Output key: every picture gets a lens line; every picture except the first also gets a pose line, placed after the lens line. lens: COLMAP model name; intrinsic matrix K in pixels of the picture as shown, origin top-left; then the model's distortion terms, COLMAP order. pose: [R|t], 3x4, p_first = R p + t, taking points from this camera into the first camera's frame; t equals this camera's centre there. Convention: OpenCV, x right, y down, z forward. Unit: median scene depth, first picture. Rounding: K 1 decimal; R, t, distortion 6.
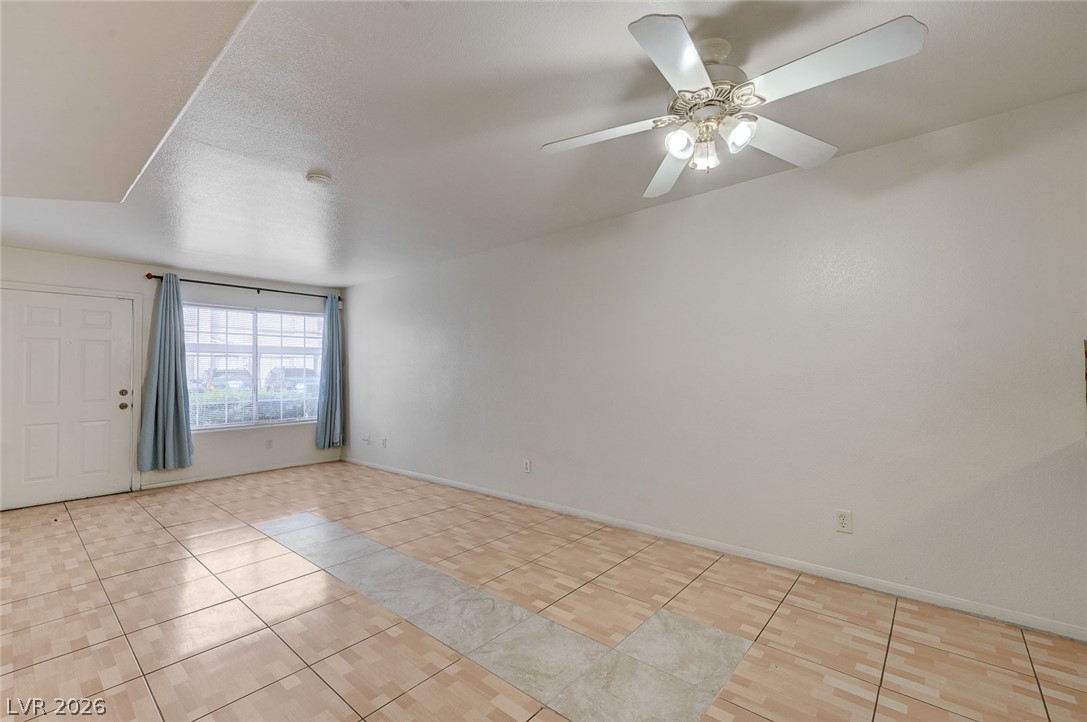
lens RADIAL K [[455.6, 0, 553.9], [0, 455.6, 367.7], [0, 0, 1]] dist [-0.002318, -0.000428]
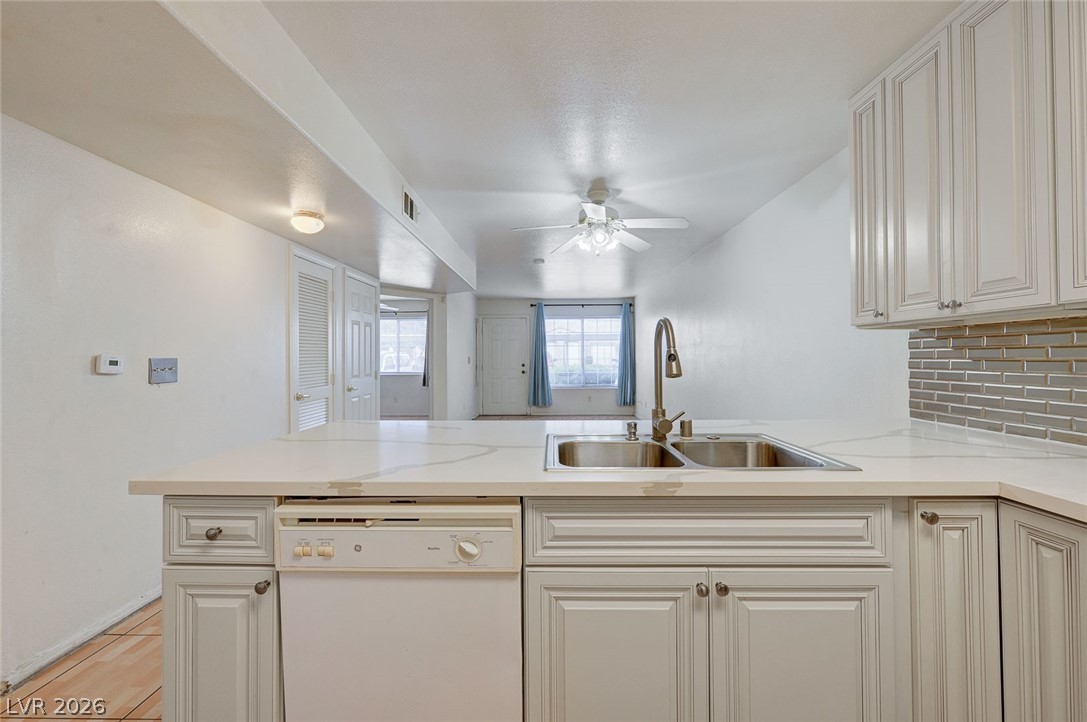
lens RADIAL K [[436.1, 0, 551.6], [0, 436.1, 356.1], [0, 0, 1]] dist [-0.006555, 0.001637]
pose [[0.635313, 0.004443, -0.772242, 0.566663], [0.007026, 0.999909, 0.011533, -0.005478], [0.772222, -0.012753, 0.635224, -0.116143]]
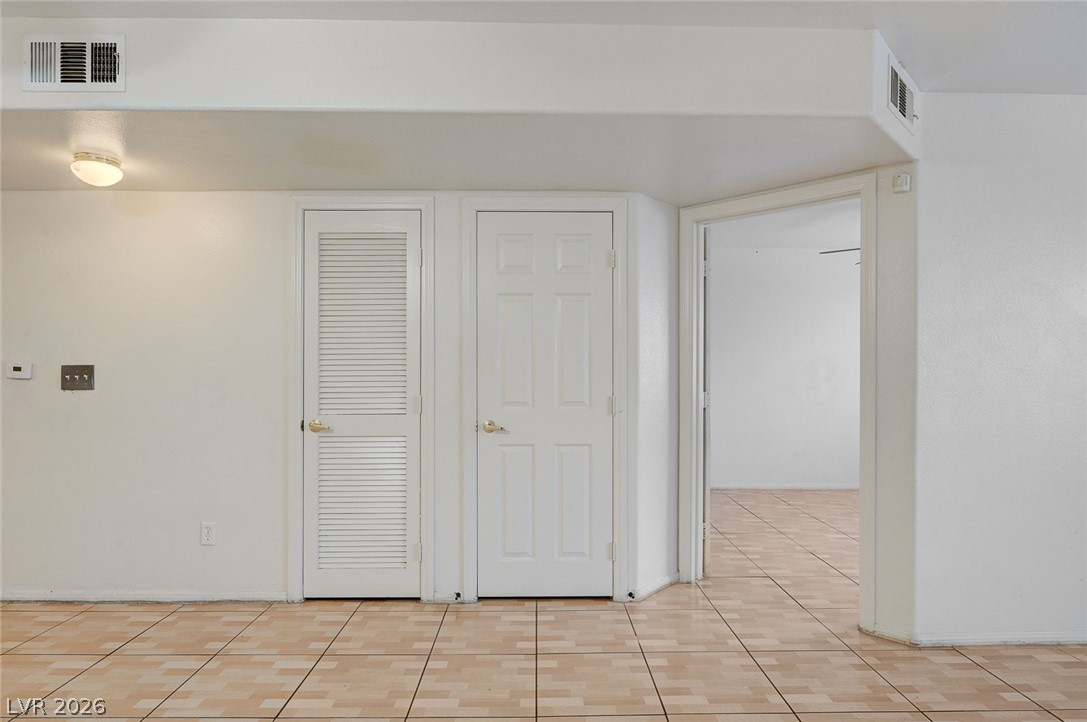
lens RADIAL K [[601.7, 0, 540.3], [0, 601.7, 361.6], [0, 0, 1]] dist [0.001485, -0.004404]
pose [[-0.771064, 0.000049, -0.636758, 0.003534], [0.009916, 0.999880, -0.011930, 0.007433], [0.636681, -0.015513, -0.770971, 0.621847]]
